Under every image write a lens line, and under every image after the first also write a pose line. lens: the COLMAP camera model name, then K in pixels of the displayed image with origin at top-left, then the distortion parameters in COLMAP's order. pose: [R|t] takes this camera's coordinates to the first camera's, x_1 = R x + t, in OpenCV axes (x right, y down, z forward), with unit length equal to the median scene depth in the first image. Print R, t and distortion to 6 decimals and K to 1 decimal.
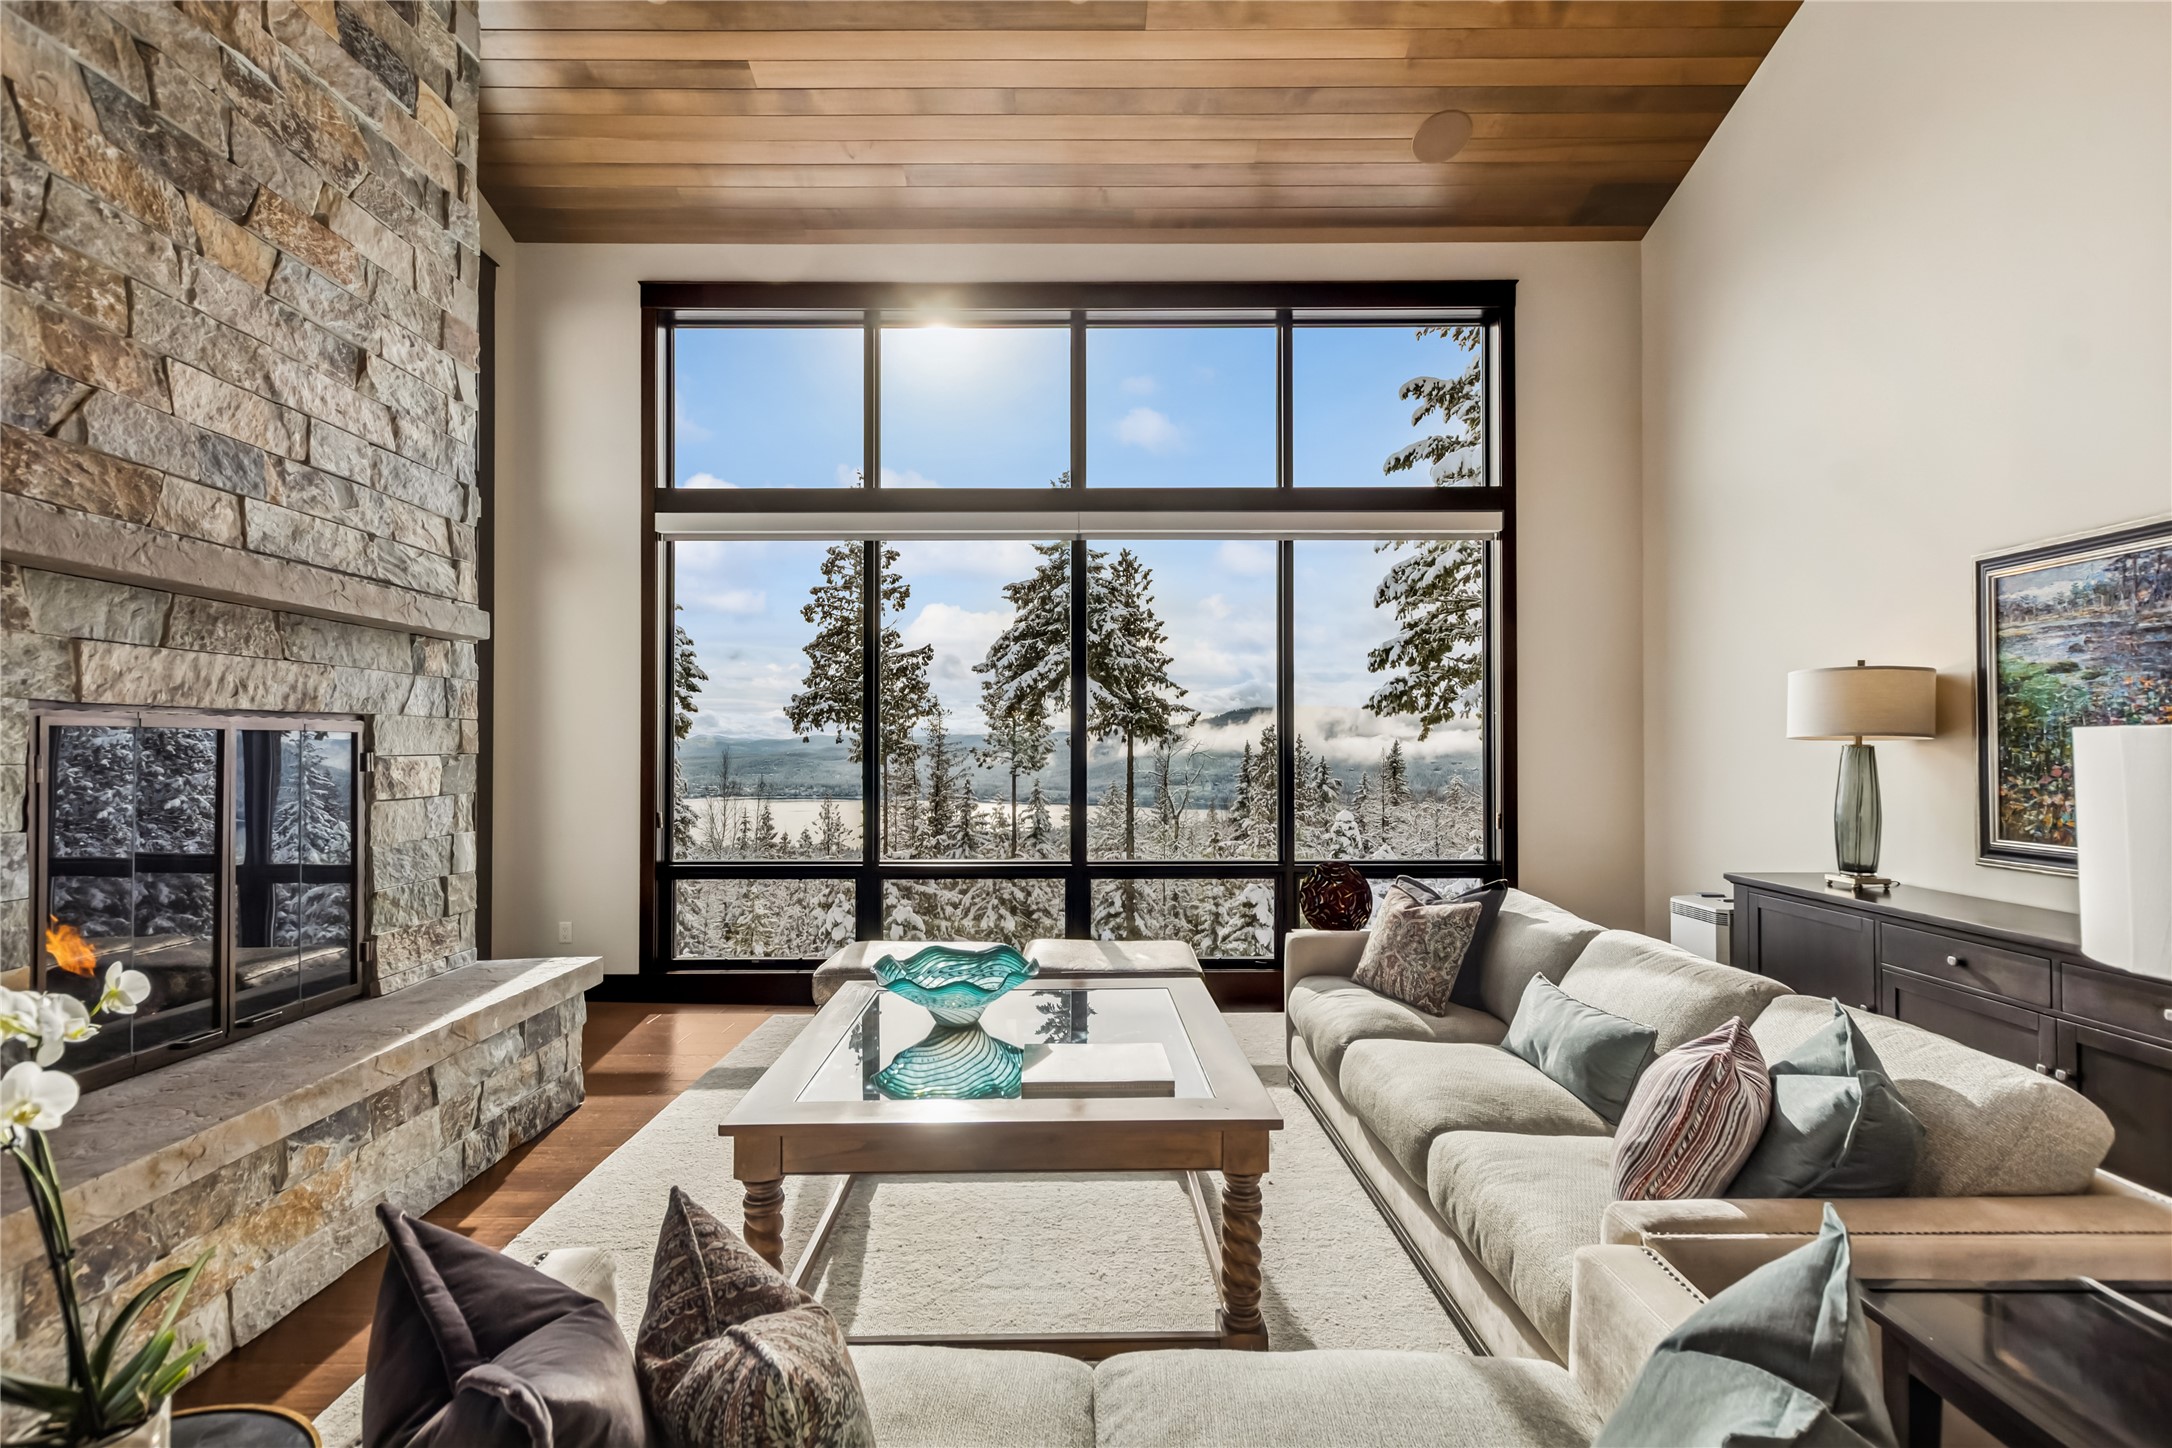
lens RADIAL K [[943.9, 0, 1083.9], [0, 943.9, 730.3], [0, 0, 1]] dist [0.014184, -0.005434]
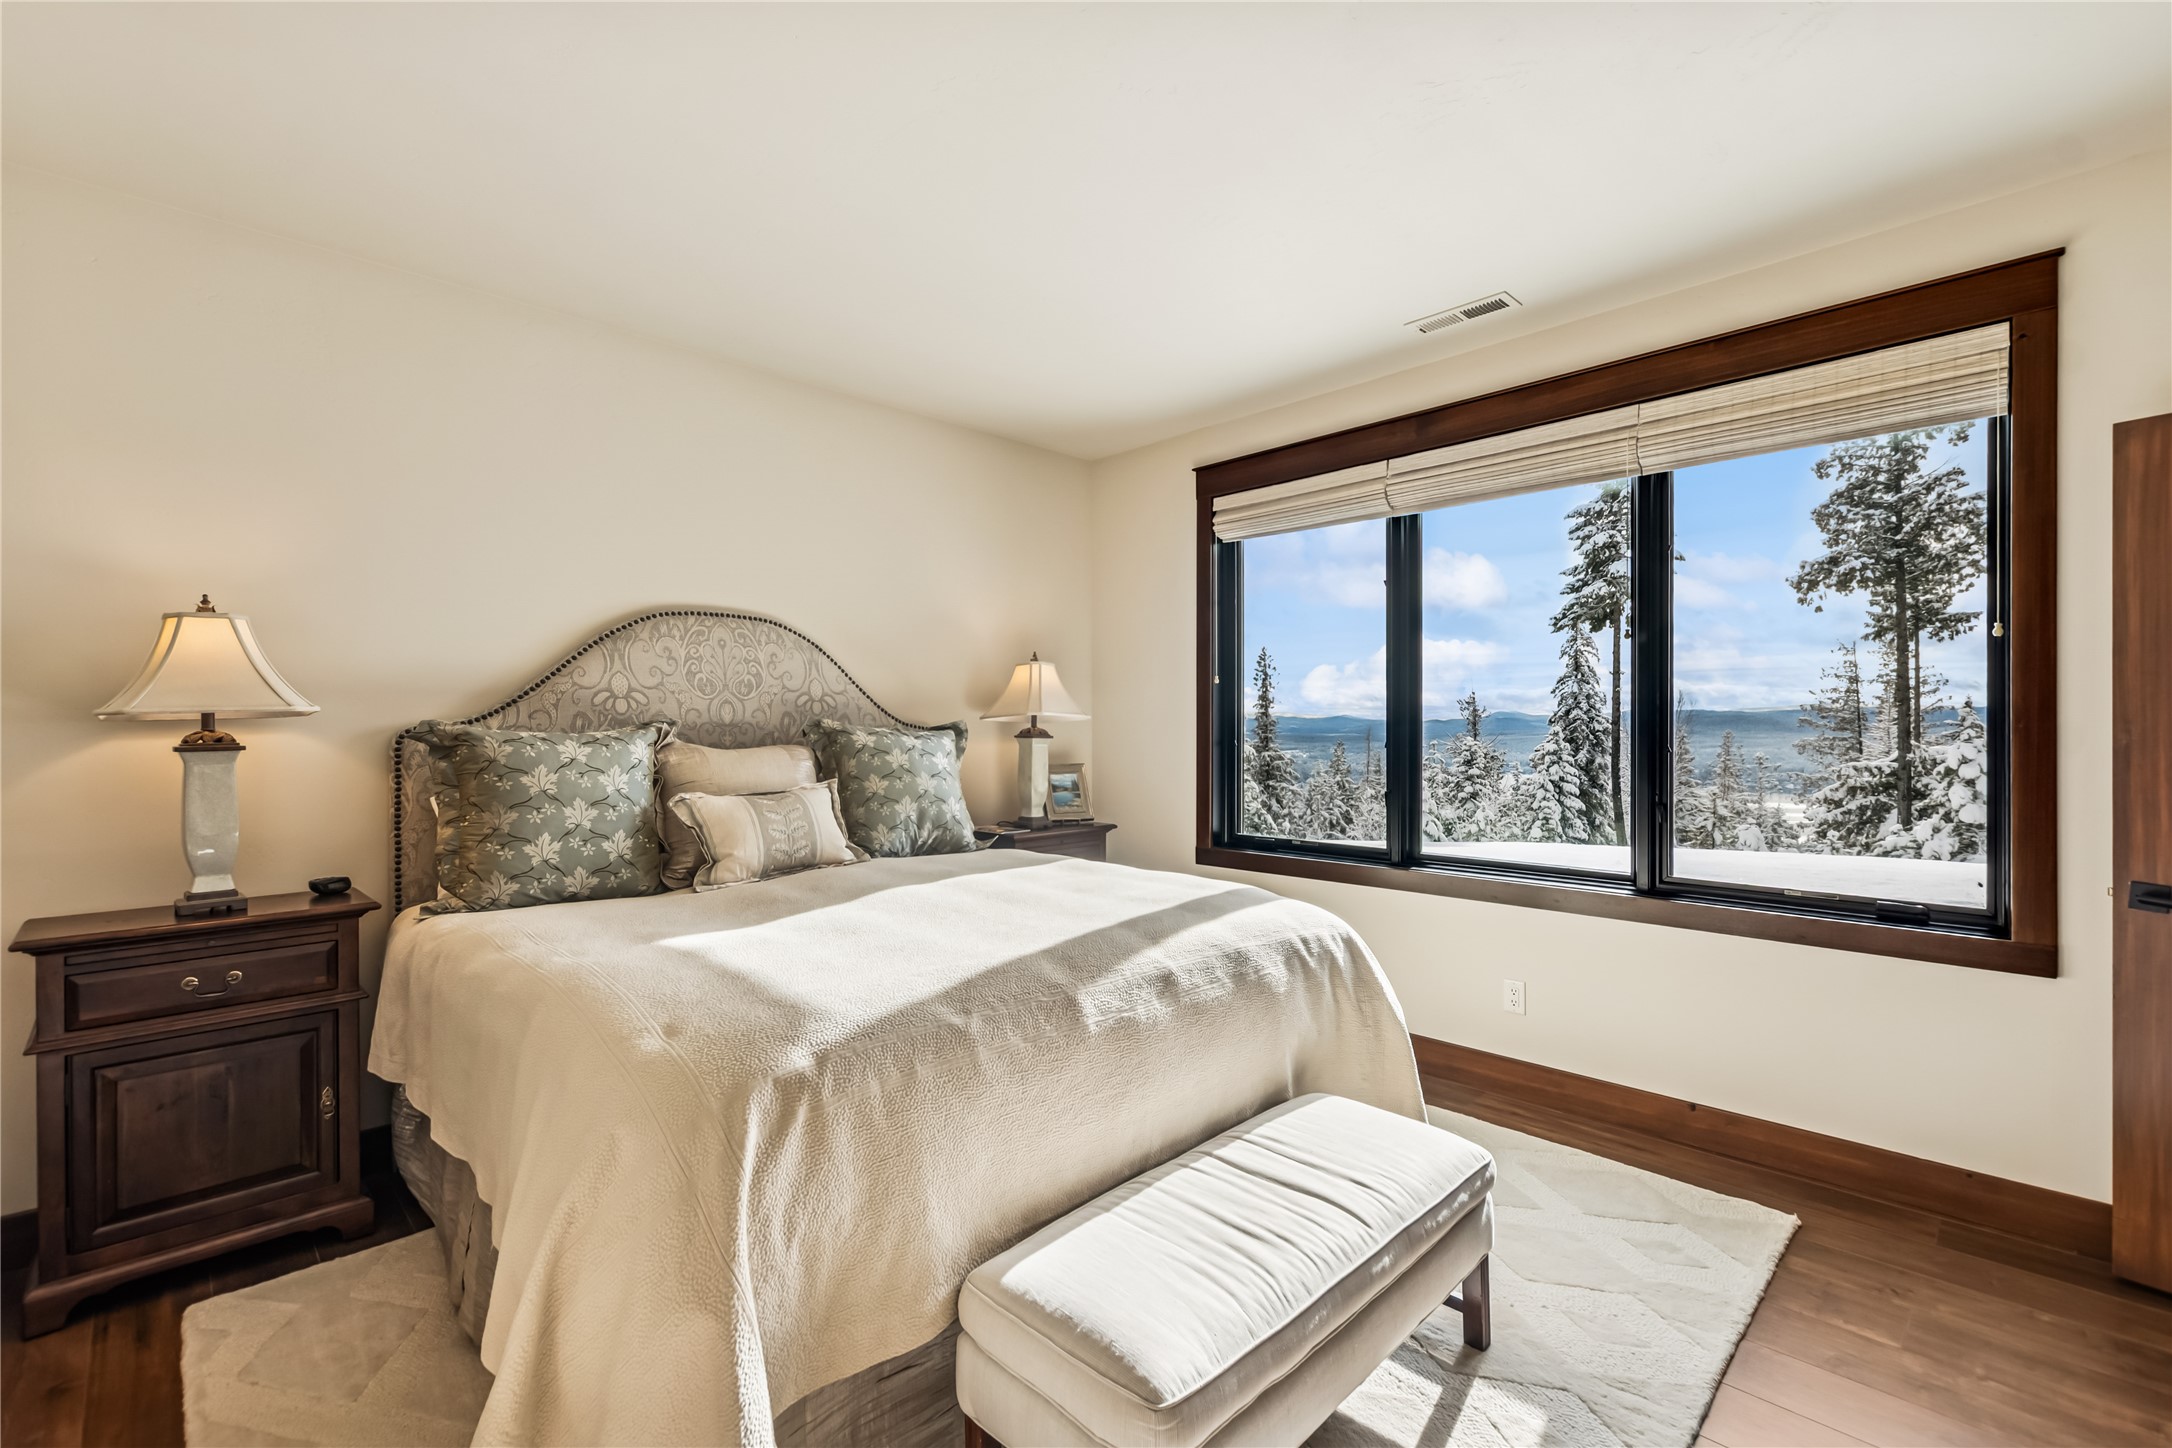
lens RADIAL K [[943.9, 0, 1093.0], [0, 943.9, 724.5], [0, 0, 1]] dist [0.014184, -0.005434]
pose [[0.694394, 0.001833, -0.719593, -1.265925], [0.019238, 0.999592, 0.021111, 0.909765], [0.719338, -0.028503, 0.694075, -1.428623]]
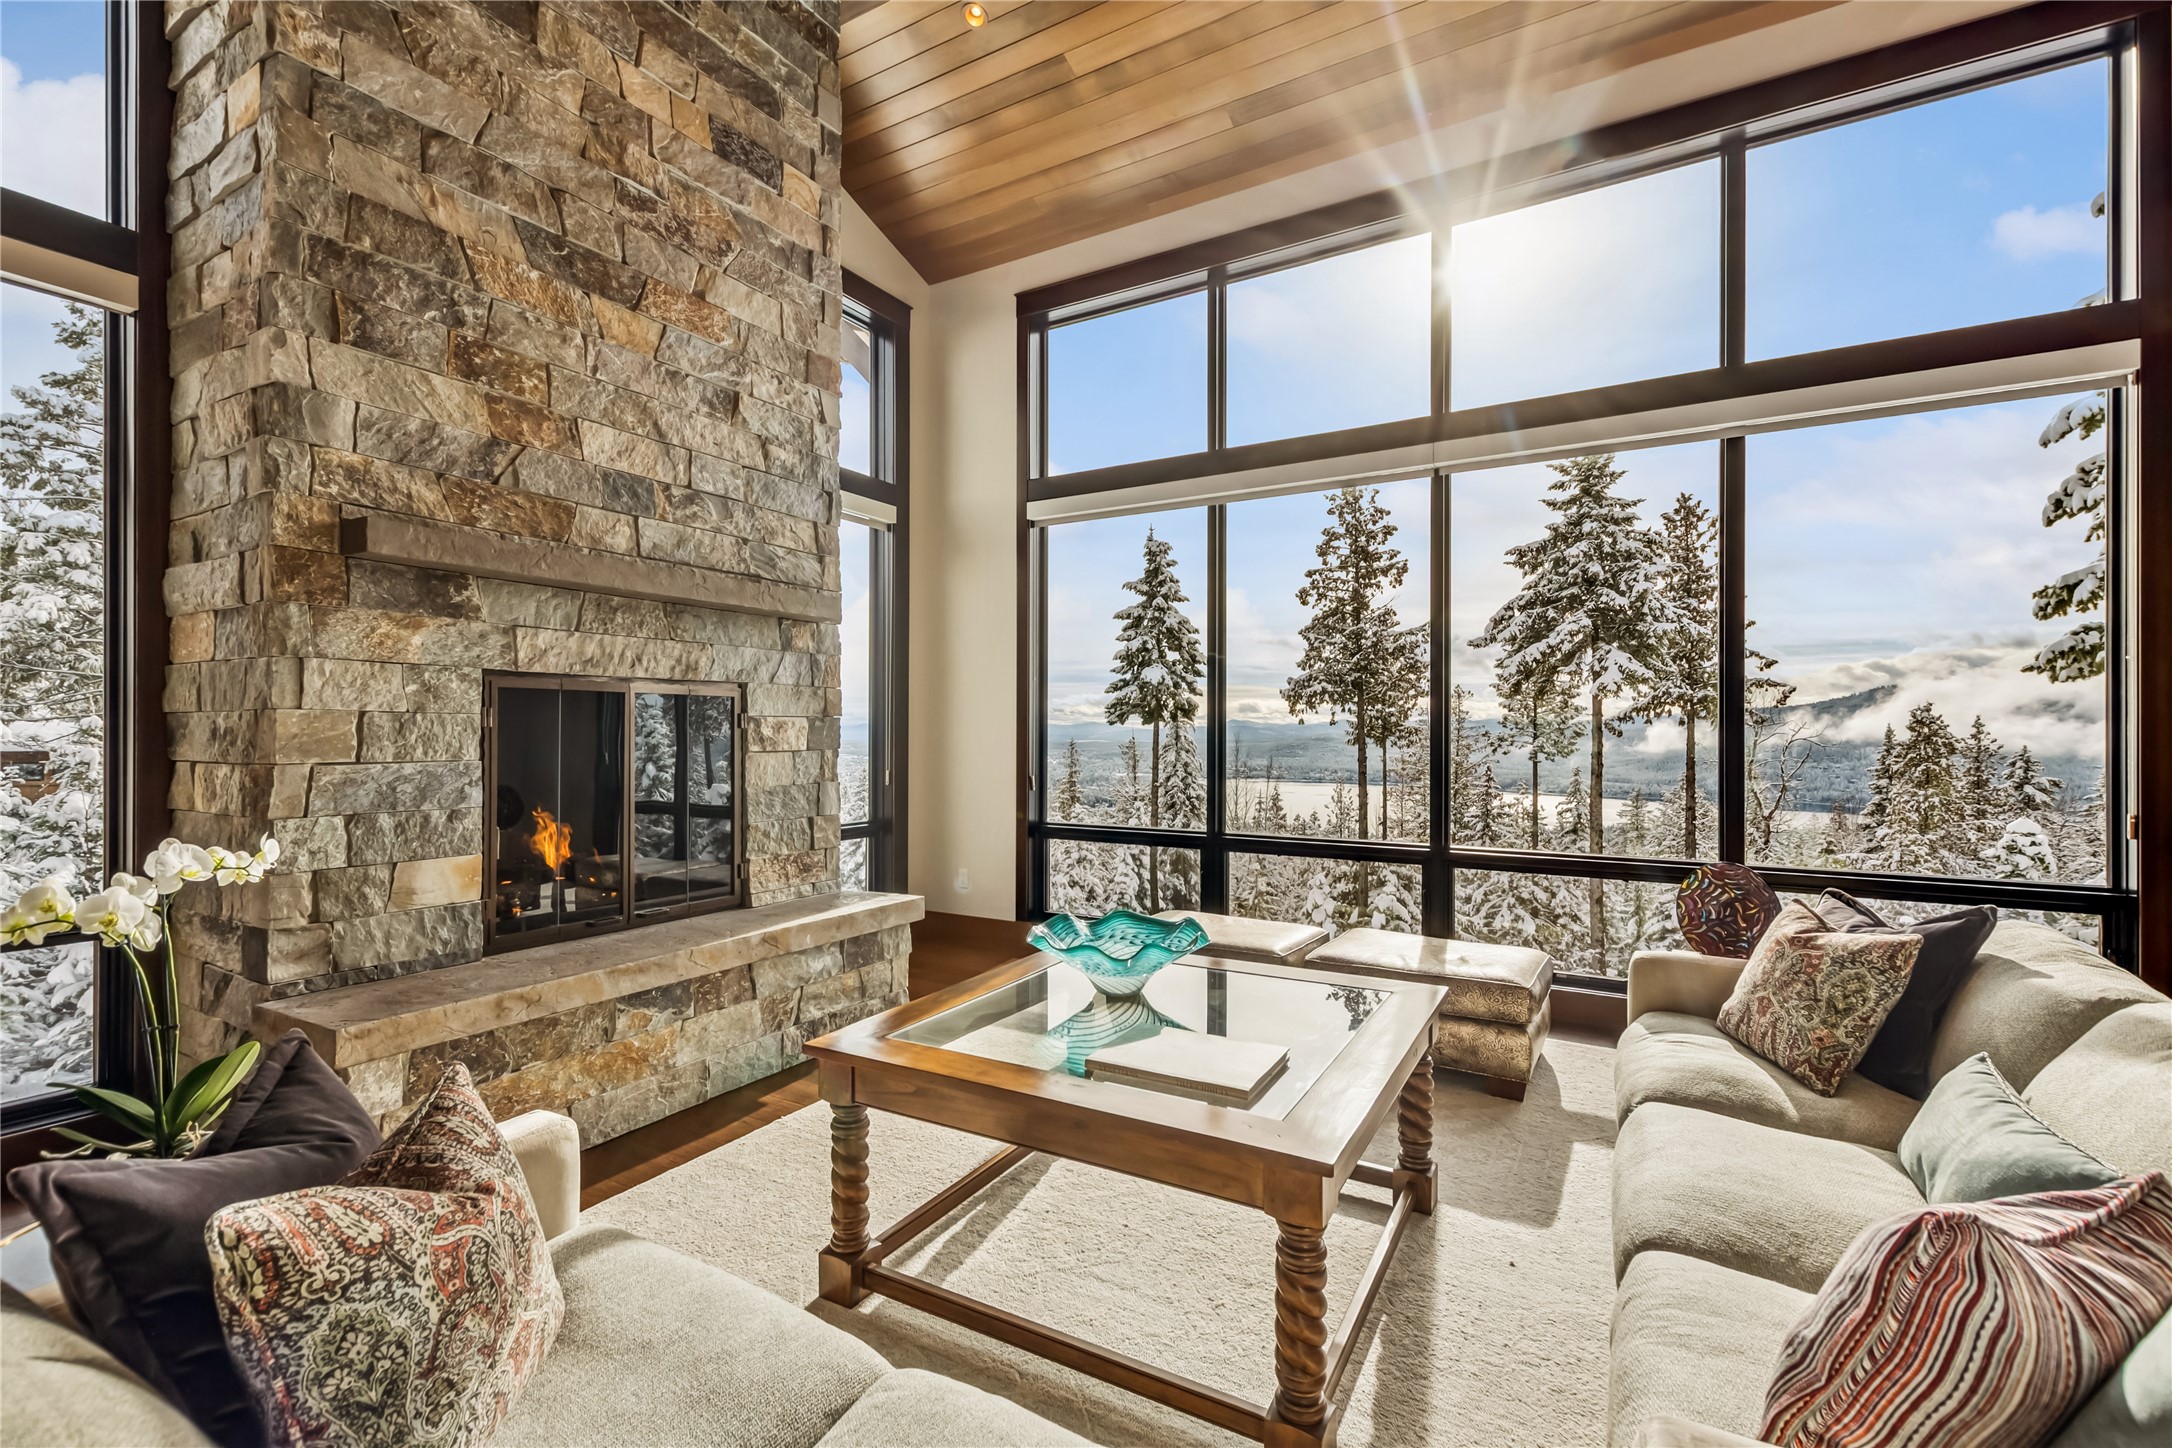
lens RADIAL K [[943.9, 0, 1086.7], [0, 943.9, 723.4], [0, 0, 1]] dist [0.014184, -0.005434]
pose [[0.860227, -0.001114, -0.509910, 0.245493], [0.005737, 0.999955, 0.007494, 0.026909], [0.509879, -0.009372, 0.860195, 0.139072]]
